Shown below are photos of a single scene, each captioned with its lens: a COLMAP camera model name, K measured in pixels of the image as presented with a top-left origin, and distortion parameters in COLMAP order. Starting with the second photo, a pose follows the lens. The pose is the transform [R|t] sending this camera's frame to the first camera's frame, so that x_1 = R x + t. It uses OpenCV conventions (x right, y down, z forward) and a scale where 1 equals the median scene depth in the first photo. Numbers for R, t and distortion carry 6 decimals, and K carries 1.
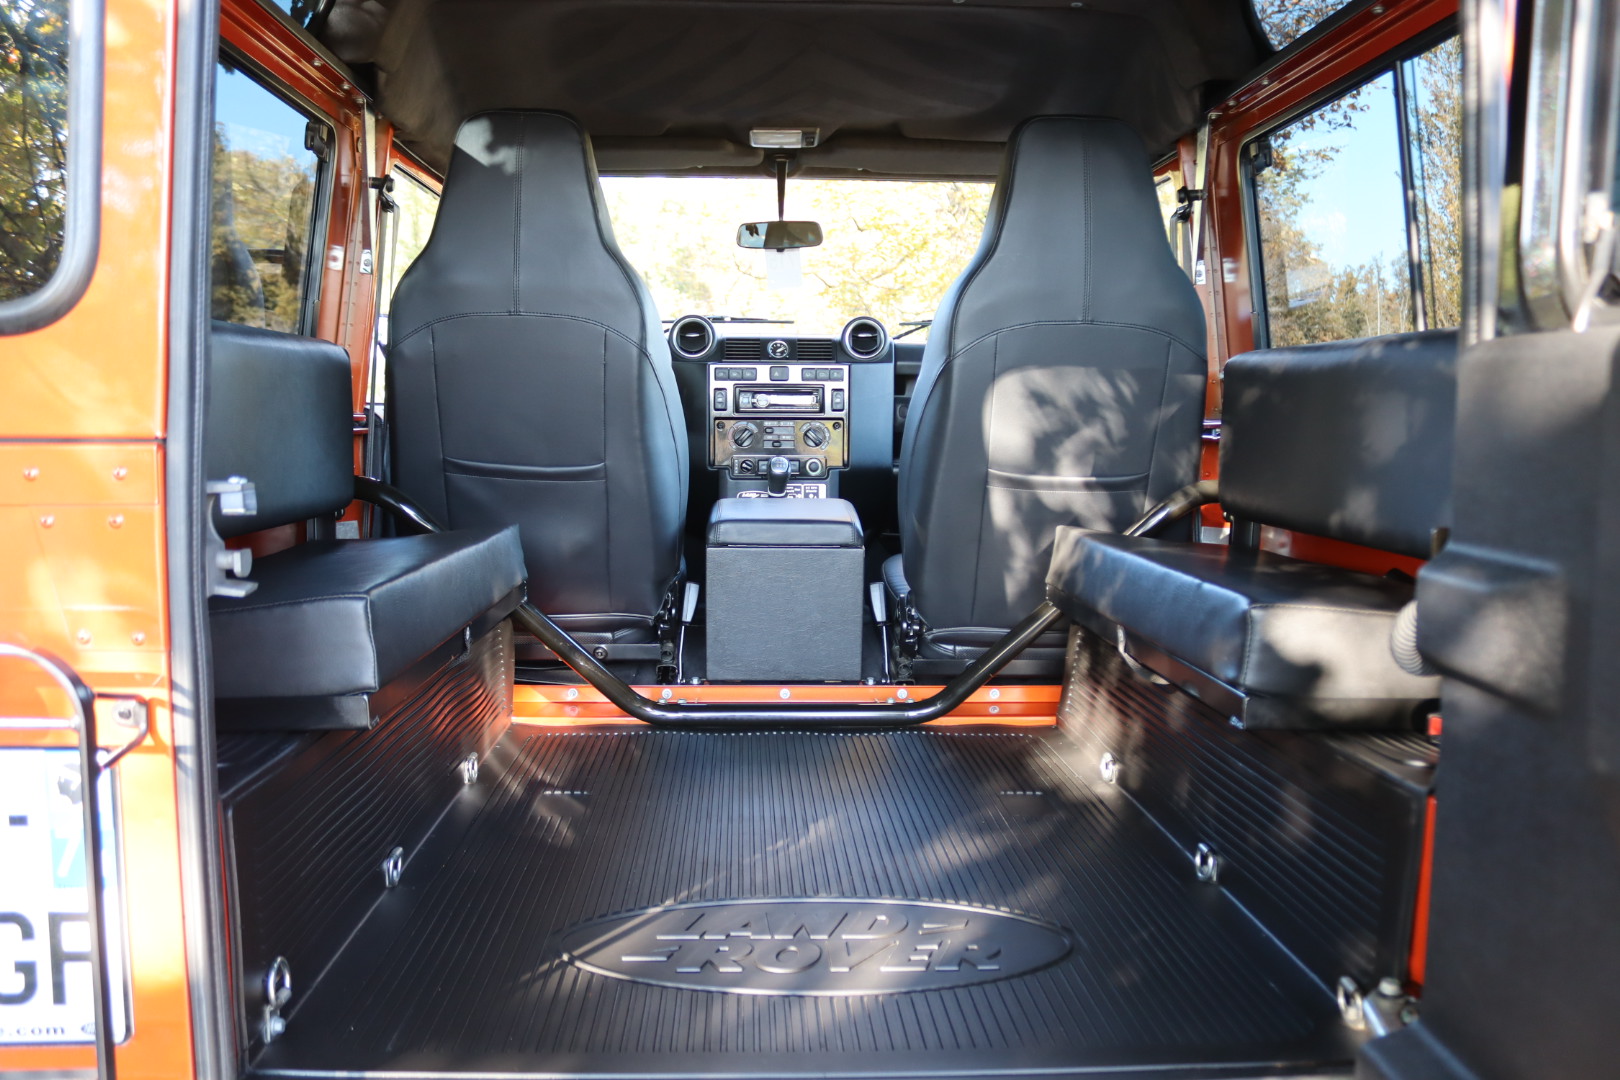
lens RADIAL K [[1392.6, 0, 816.4], [0, 1392.6, 534.4], [0, 0, 1]] dist [-0.137996, 0.117043]
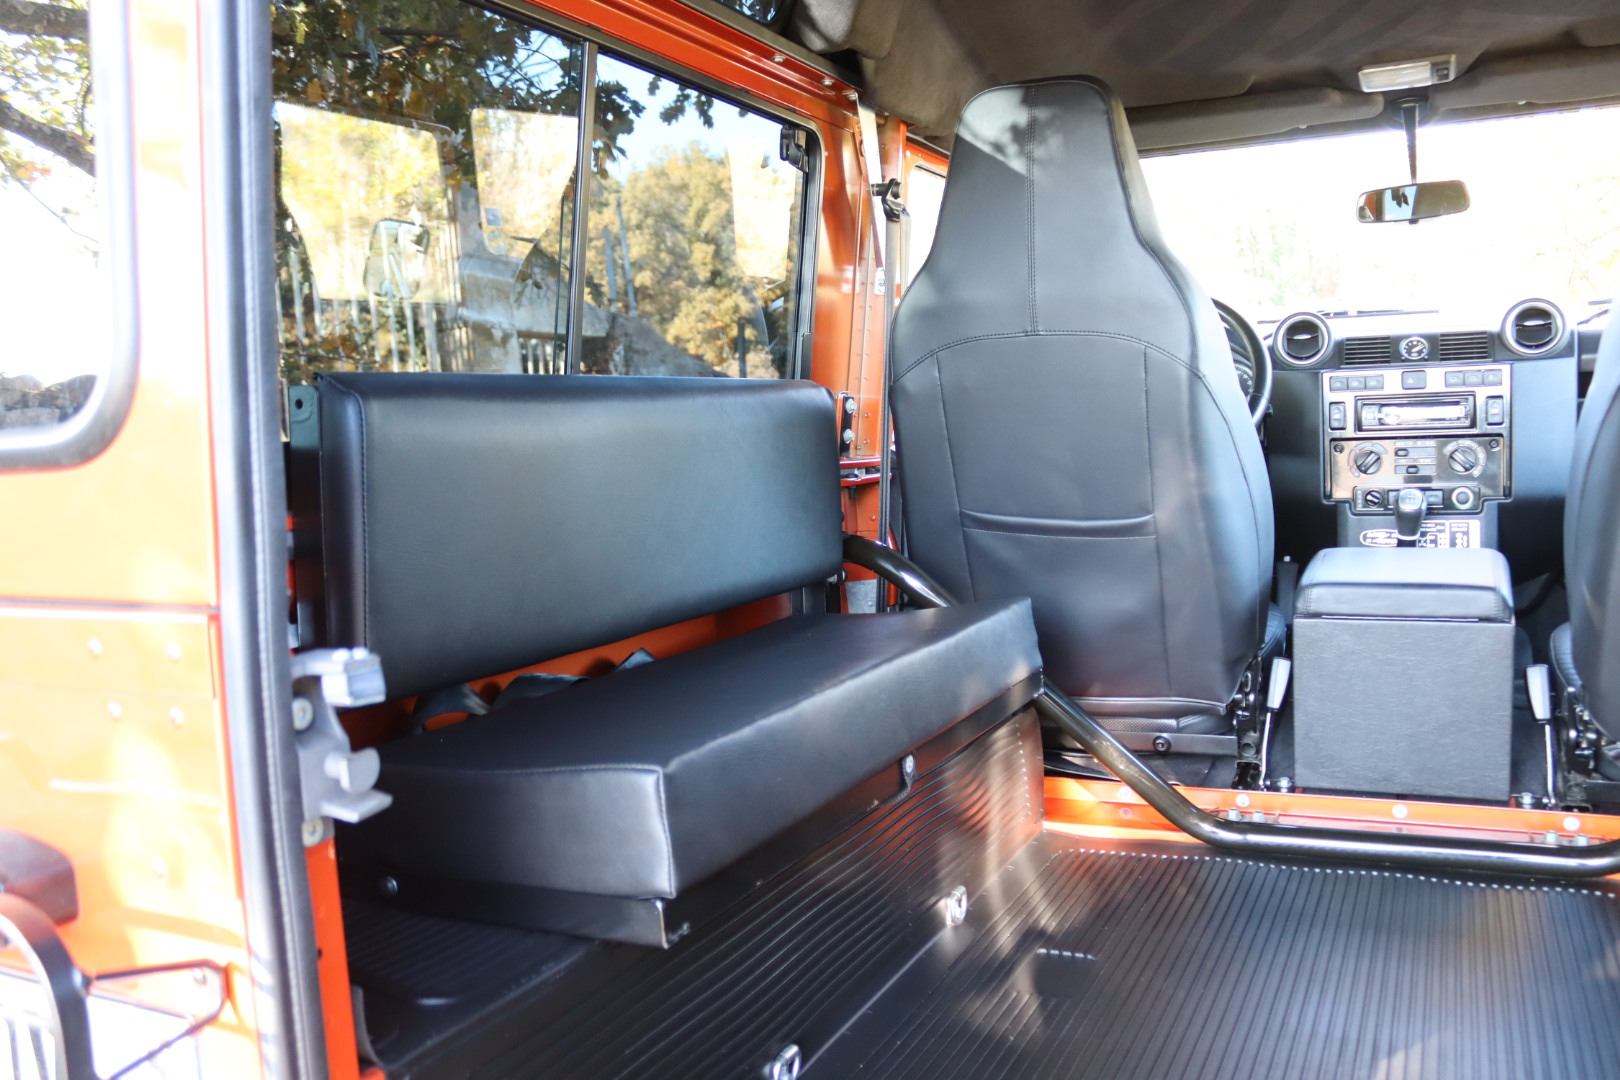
lens RADIAL K [[1392.6, 0, 804.0], [0, 1392.6, 552.1], [0, 0, 1]] dist [-0.137996, 0.117043]
pose [[0.877301, -0.001445, -0.479939, 0.048854], [0.009384, 0.999856, 0.014143, -0.041300], [0.479849, -0.016912, 0.877188, 0.205029]]
